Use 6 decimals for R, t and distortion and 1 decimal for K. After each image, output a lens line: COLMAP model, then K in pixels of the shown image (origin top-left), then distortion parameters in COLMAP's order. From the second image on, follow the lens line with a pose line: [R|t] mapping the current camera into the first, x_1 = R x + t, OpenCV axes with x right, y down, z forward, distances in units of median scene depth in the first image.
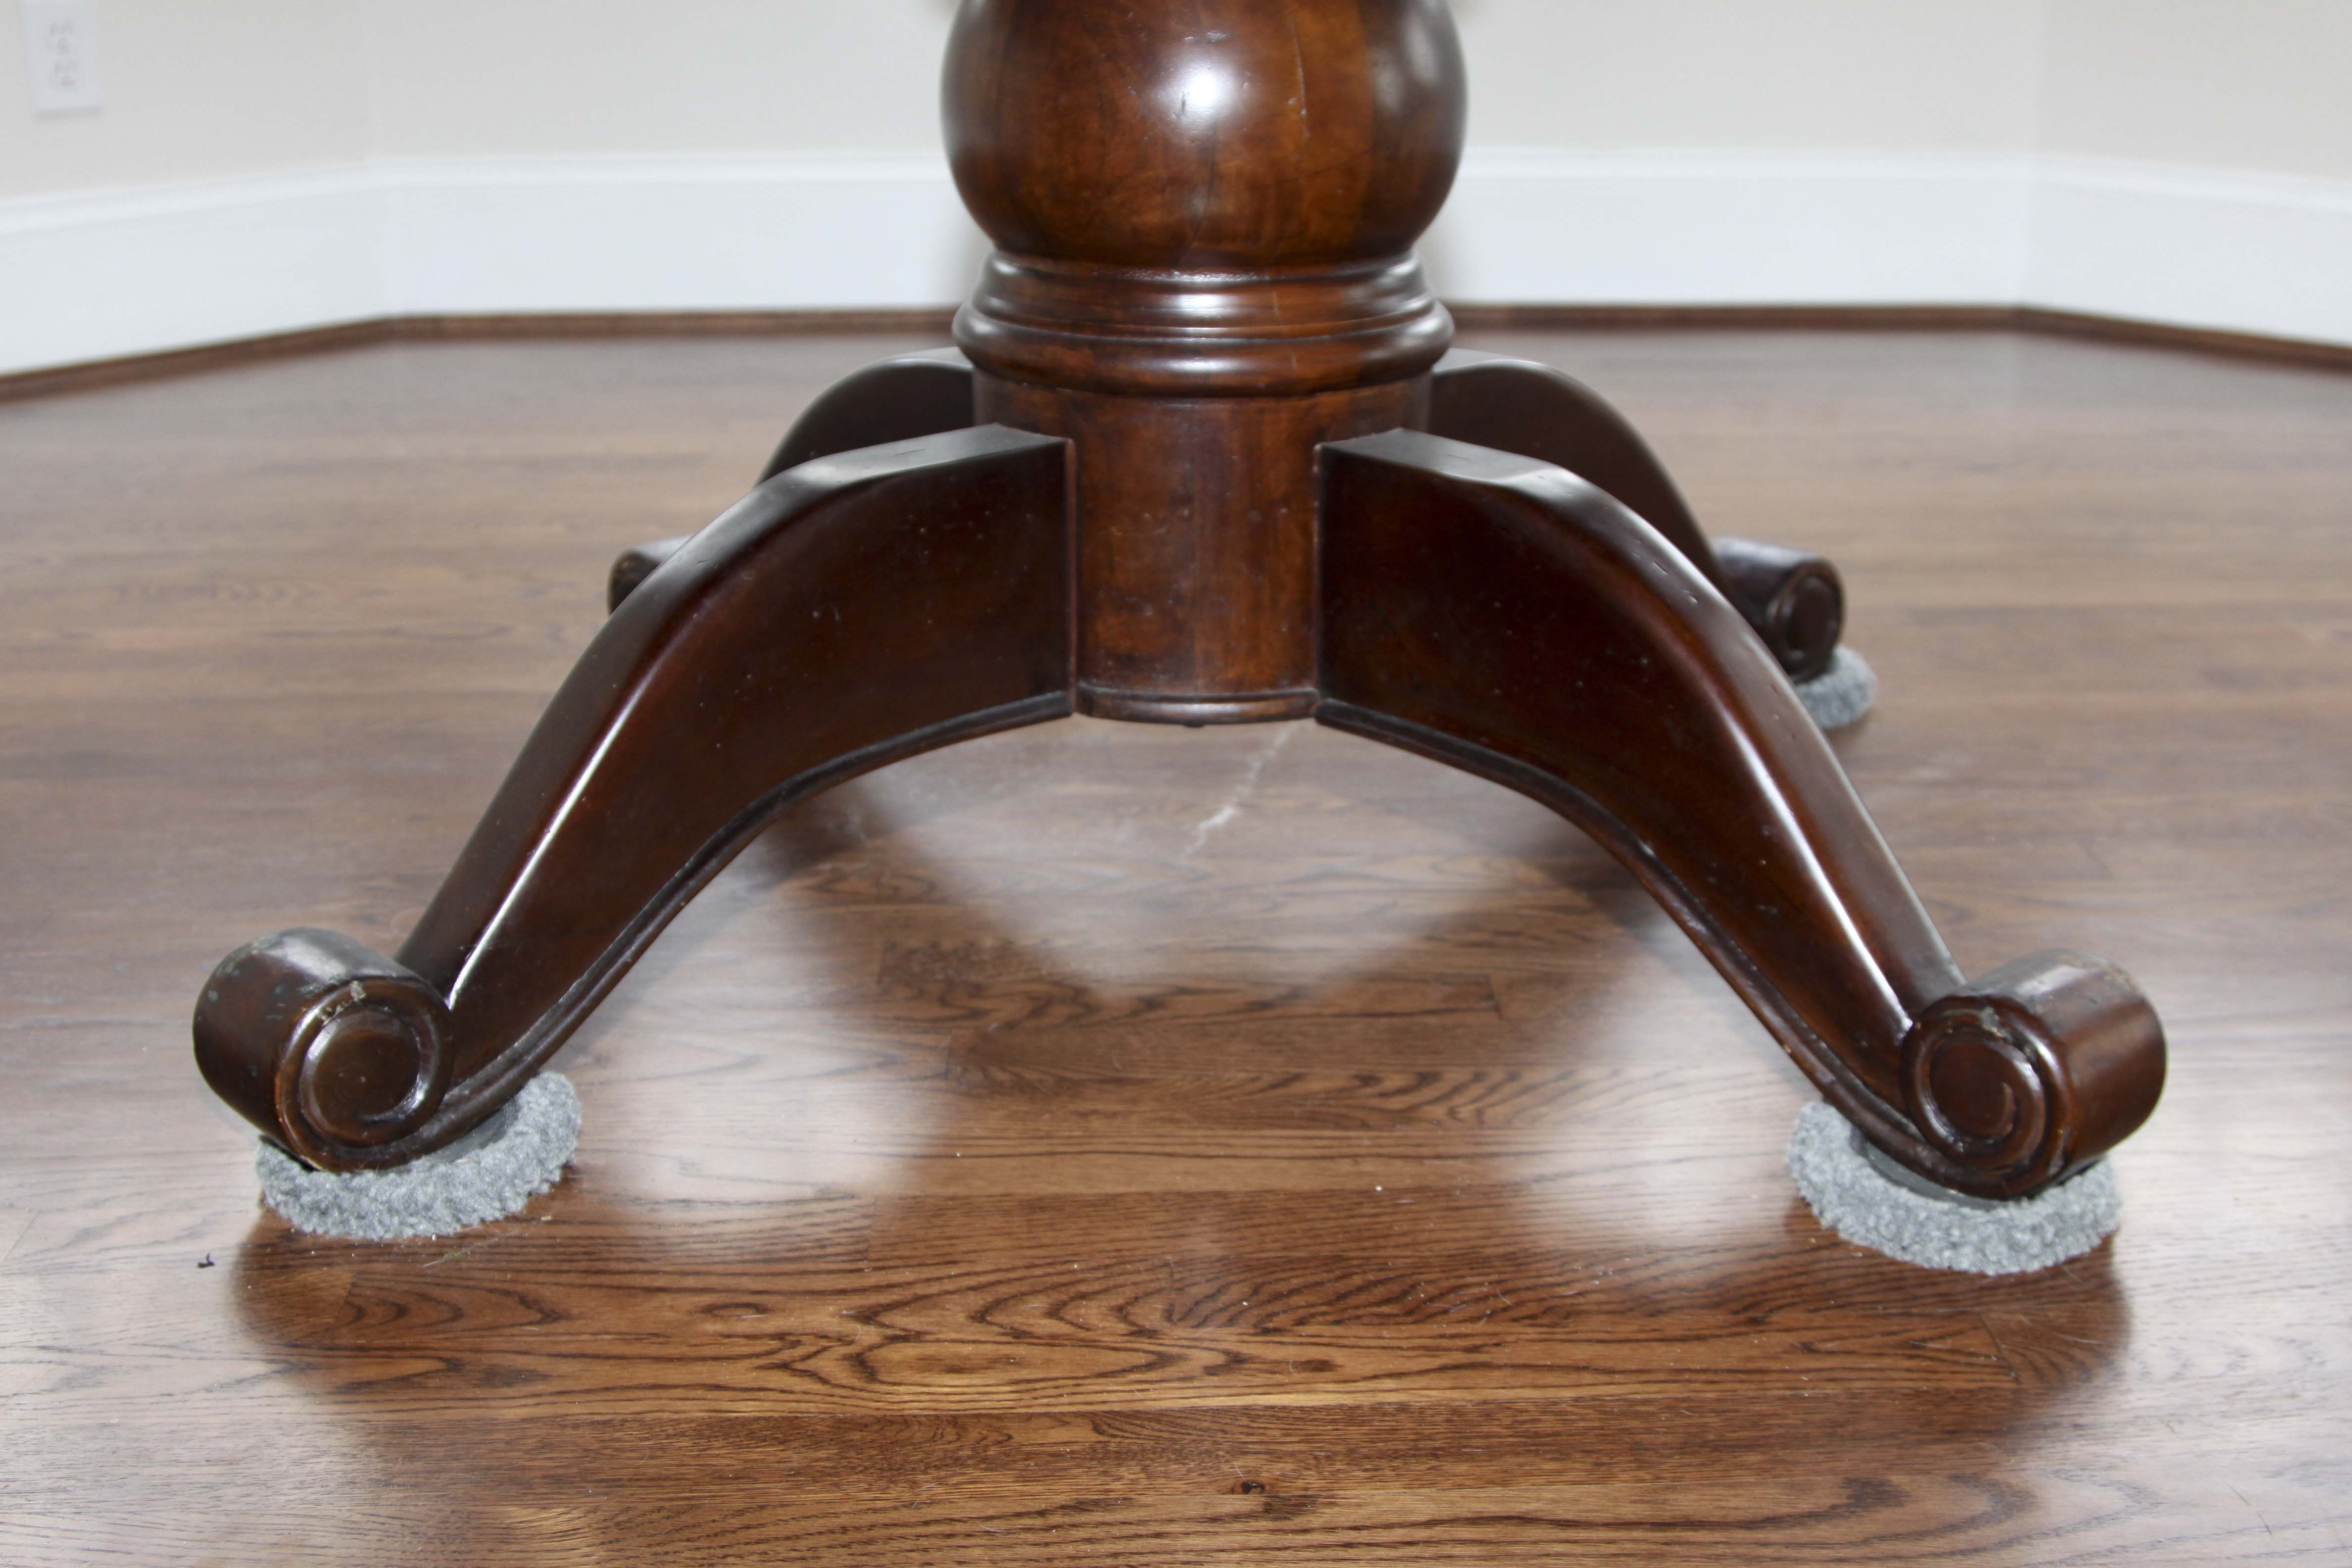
lens RADIAL K [[2936.1, 0, 1223.1], [0, 2936.1, 787.0], [0, 0, 1]] dist [-0.100203, 0.031431]
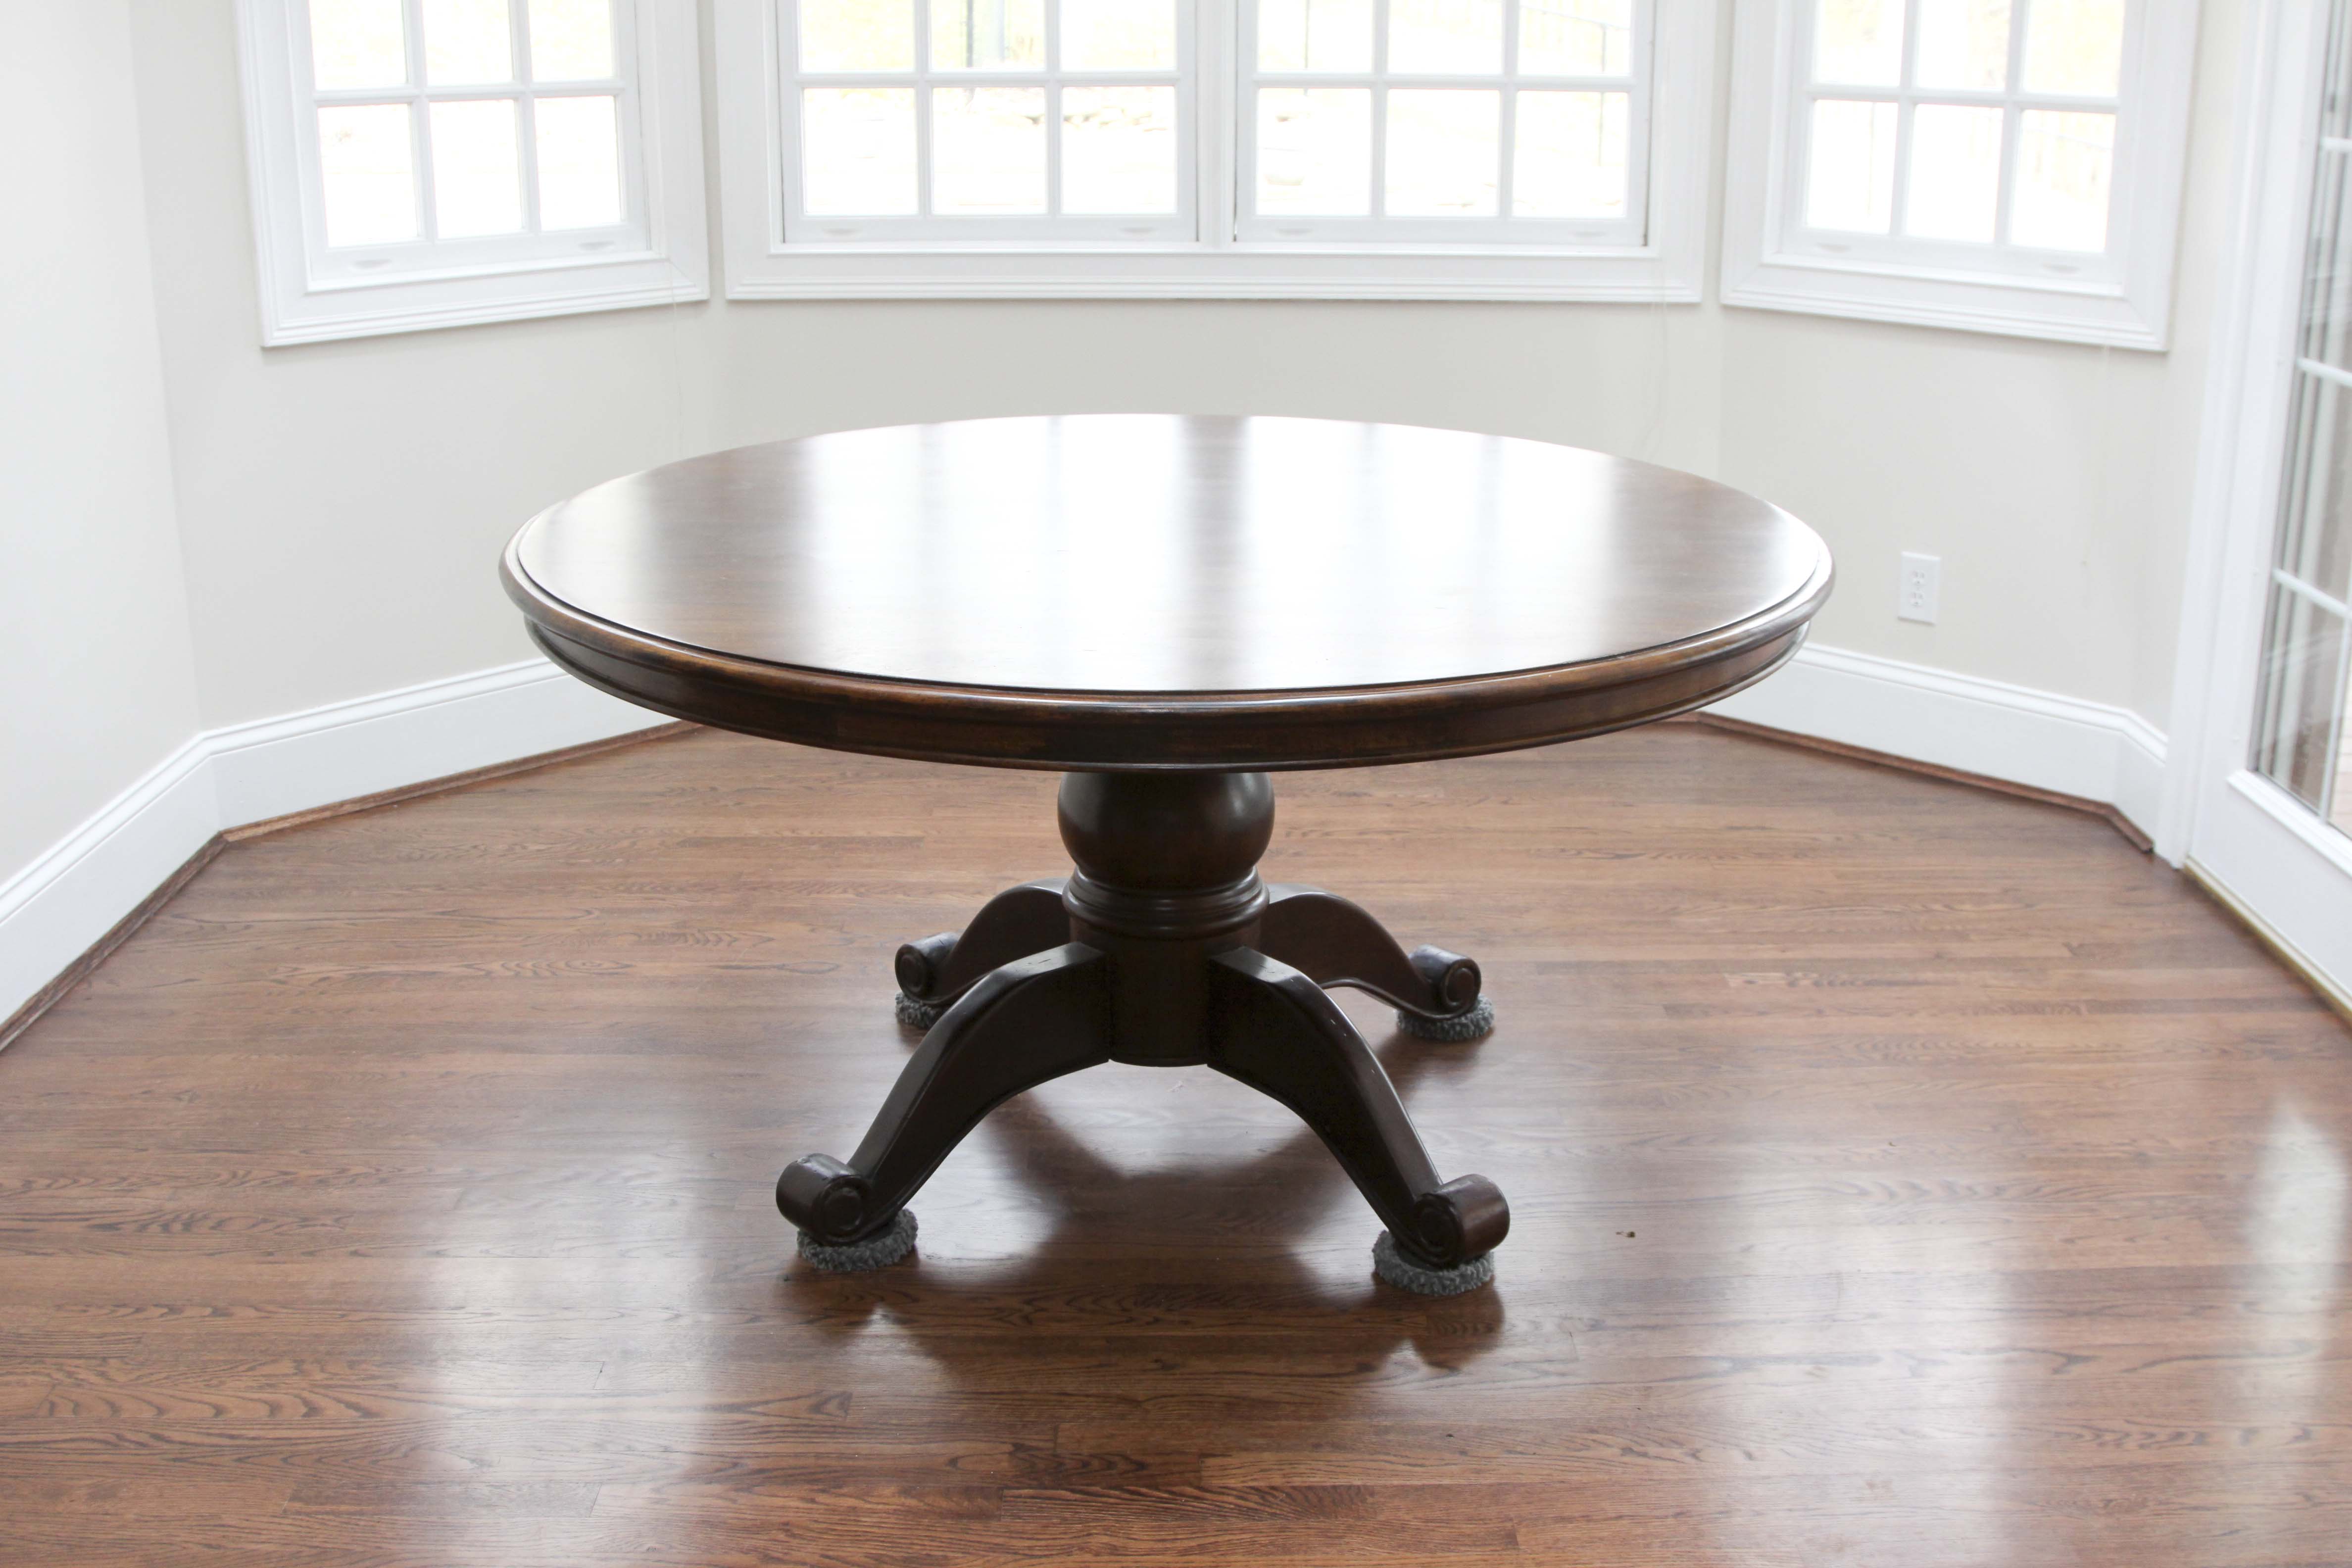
lens RADIAL K [[2596.9, 0, 1206.2], [0, 2596.9, 821.4], [0, 0, 1]] dist [-0.127357, -0.000038]
pose [[0.999488, 0.013716, -0.028895, 0.110376], [-0.014112, 0.999809, -0.013542, -0.240247], [0.028703, 0.013943, 0.999491, -1.427067]]
